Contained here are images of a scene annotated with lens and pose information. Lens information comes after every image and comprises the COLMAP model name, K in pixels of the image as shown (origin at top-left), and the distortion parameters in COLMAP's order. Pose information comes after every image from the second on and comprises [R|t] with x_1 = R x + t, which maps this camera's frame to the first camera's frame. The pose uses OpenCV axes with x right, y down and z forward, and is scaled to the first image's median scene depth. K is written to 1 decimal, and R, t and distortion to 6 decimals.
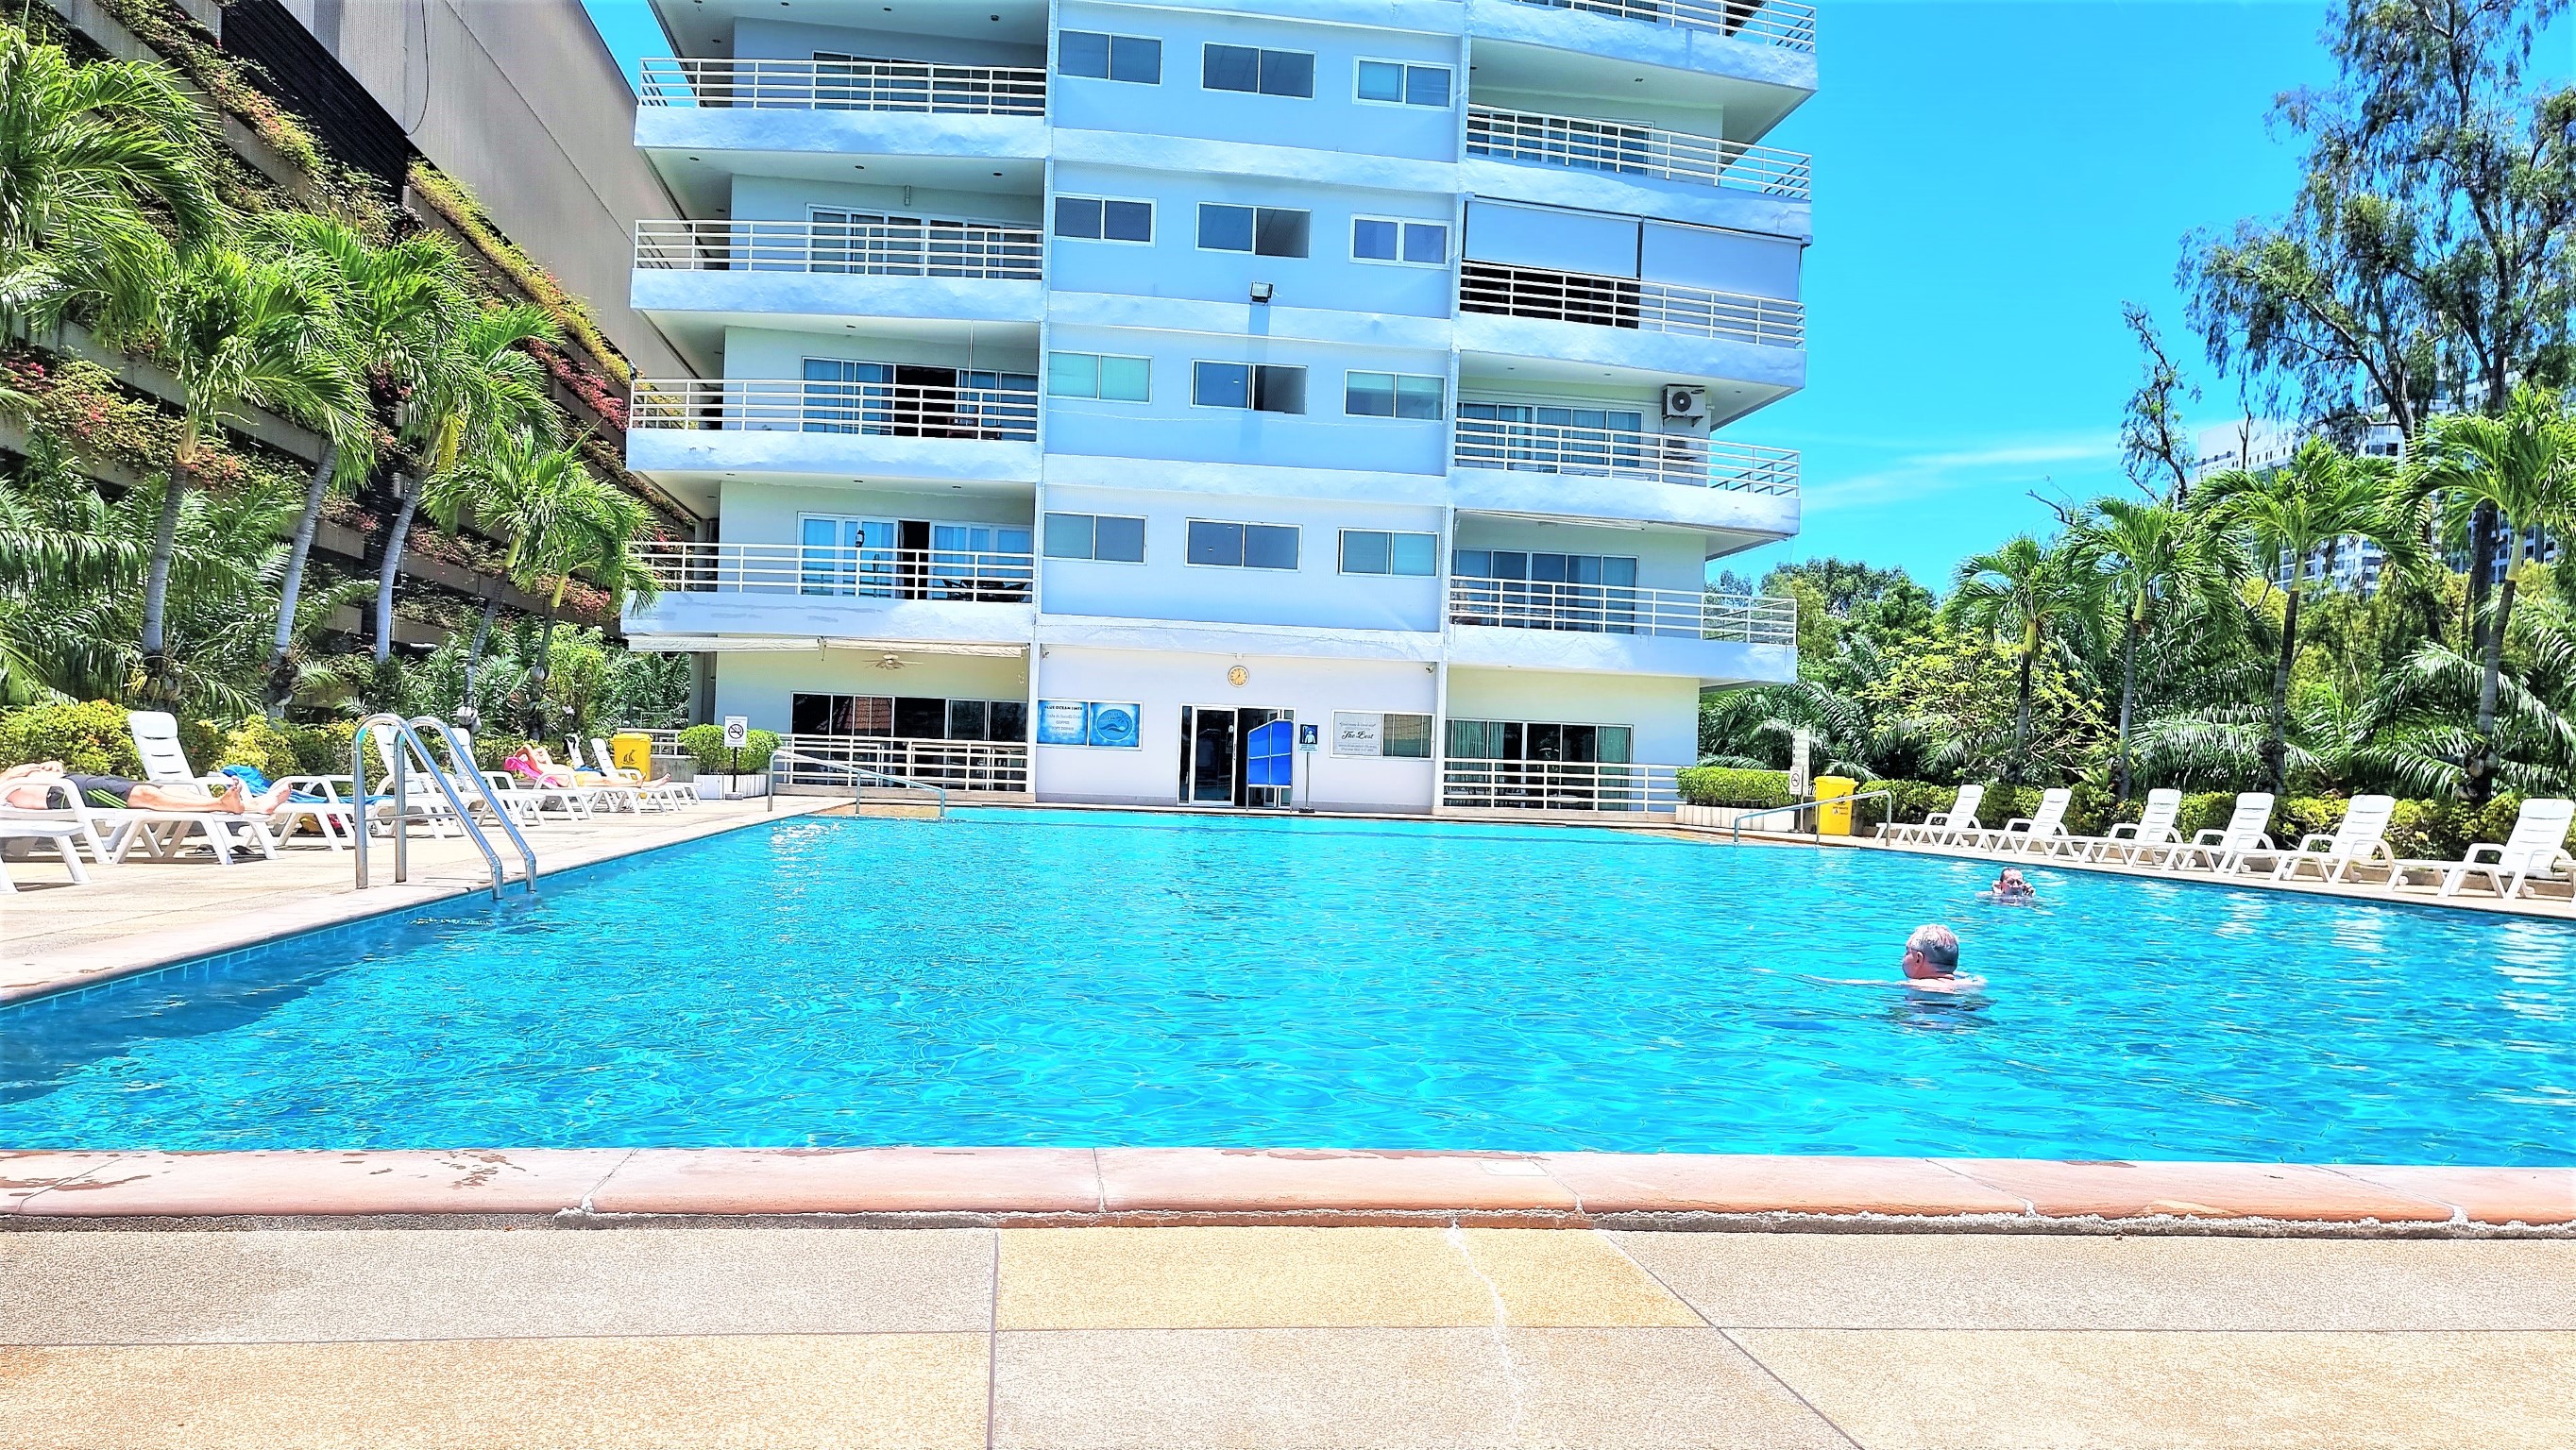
lens RADIAL K [[1827.0, 0, 1286.5], [0, 1827.0, 762.4], [0, 0, 1]] dist [0.054921, -0.047203]
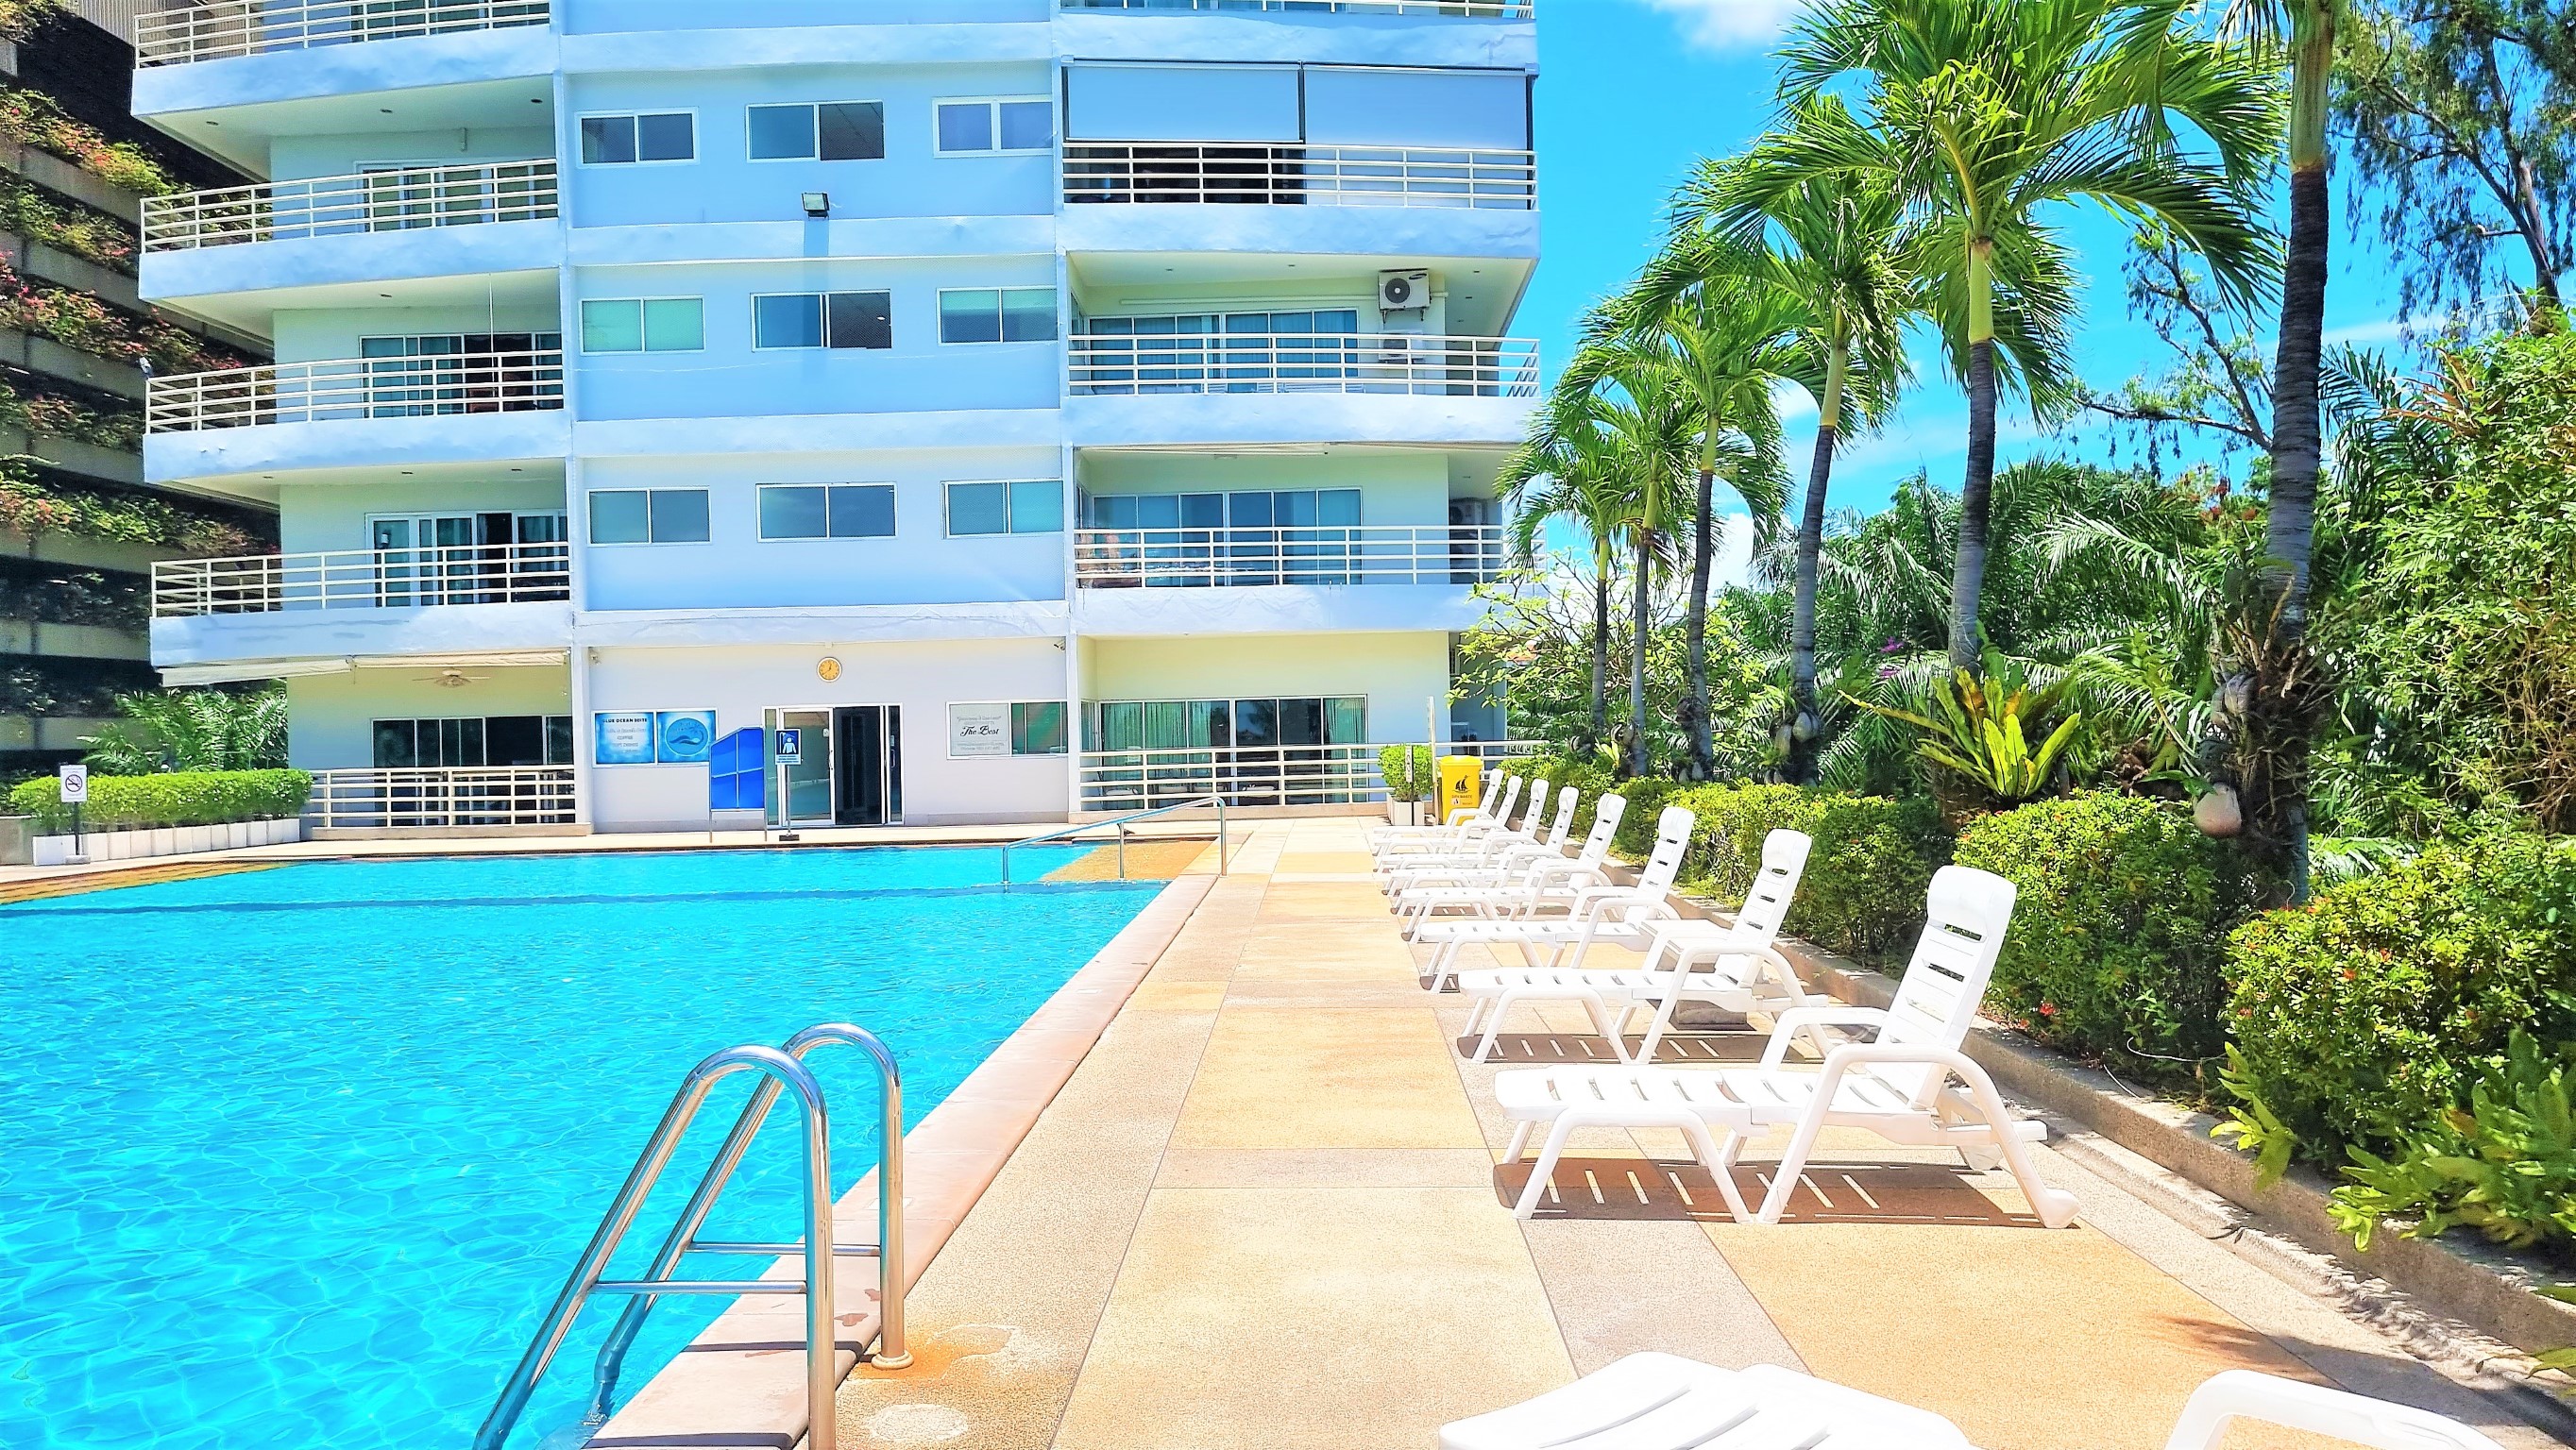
lens RADIAL K [[1827.0, 0, 1265.3], [0, 1827.0, 737.6], [0, 0, 1]] dist [0.054921, -0.047203]
pose [[0.982429, -0.057139, -0.177674, 0.313243], [0.058508, 0.998284, 0.002474, -0.006484], [0.177227, -0.012826, 0.984086, 0.211623]]
